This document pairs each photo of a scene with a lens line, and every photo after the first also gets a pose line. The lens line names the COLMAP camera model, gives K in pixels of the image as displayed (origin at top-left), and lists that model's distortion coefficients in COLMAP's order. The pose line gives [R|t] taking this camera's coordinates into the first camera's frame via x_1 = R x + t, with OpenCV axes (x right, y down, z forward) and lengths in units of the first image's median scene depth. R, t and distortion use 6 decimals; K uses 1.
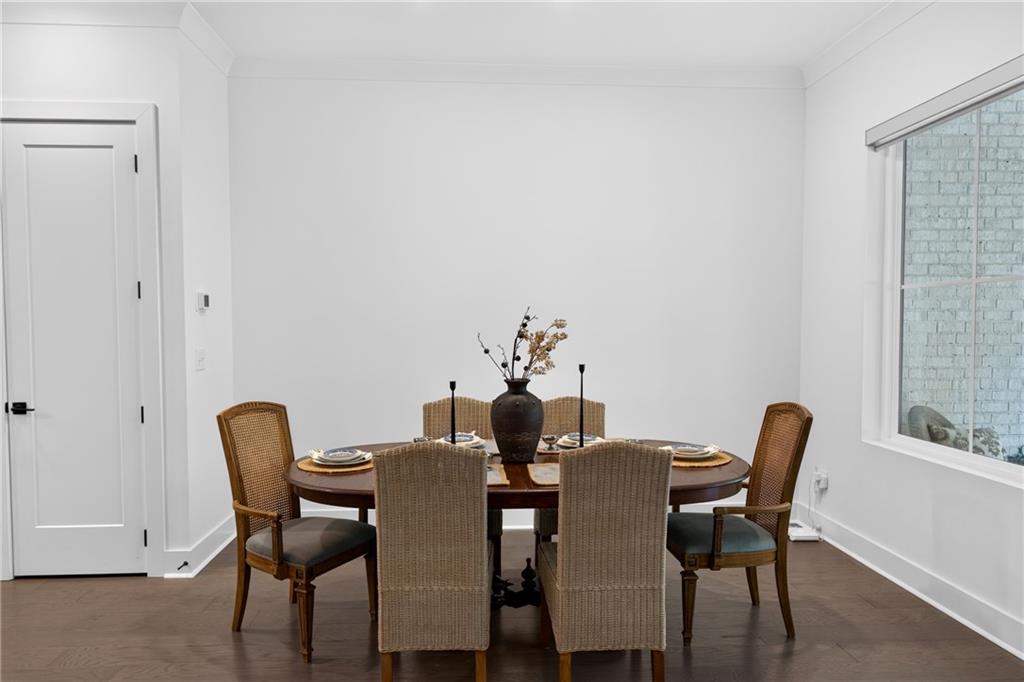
lens RADIAL K [[667.9, 0, 512.0], [0, 667.9, 341.0], [0, 0, 1]] dist [-0.001491, 0.000002]
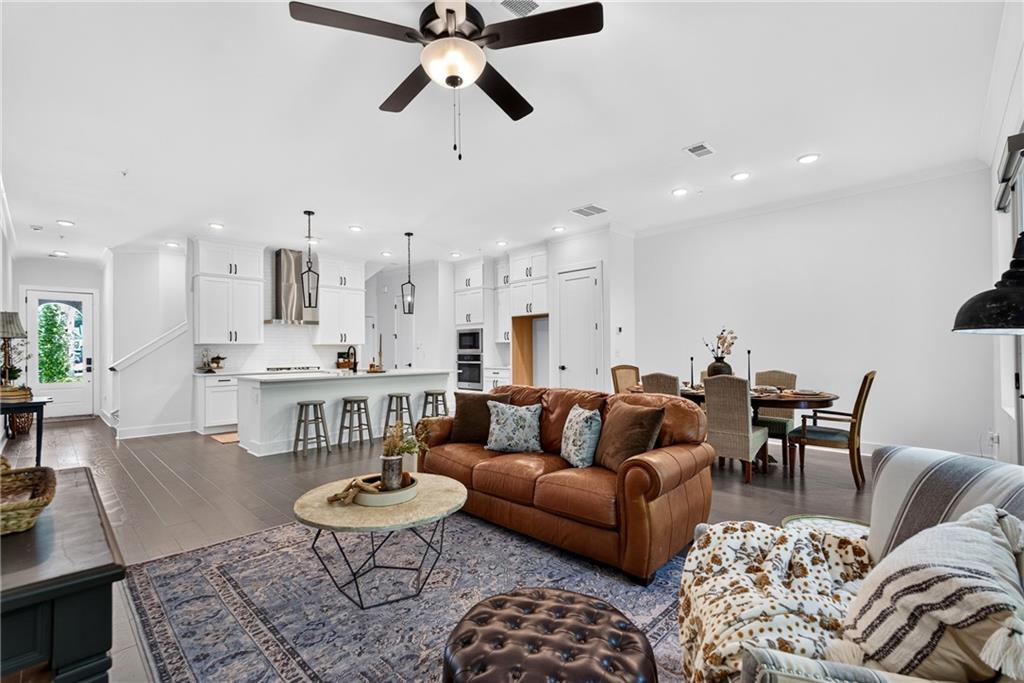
lens RADIAL K [[451.3, 0, 507.9], [0, 451.3, 351.0], [0, 0, 1]] dist [-0.021977, 0.016775]
pose [[0.674149, -0.004208, -0.738583, 0.681491], [-0.017418, 0.999615, -0.021594, 0.084942], [0.738390, 0.027422, 0.673817, -0.630743]]
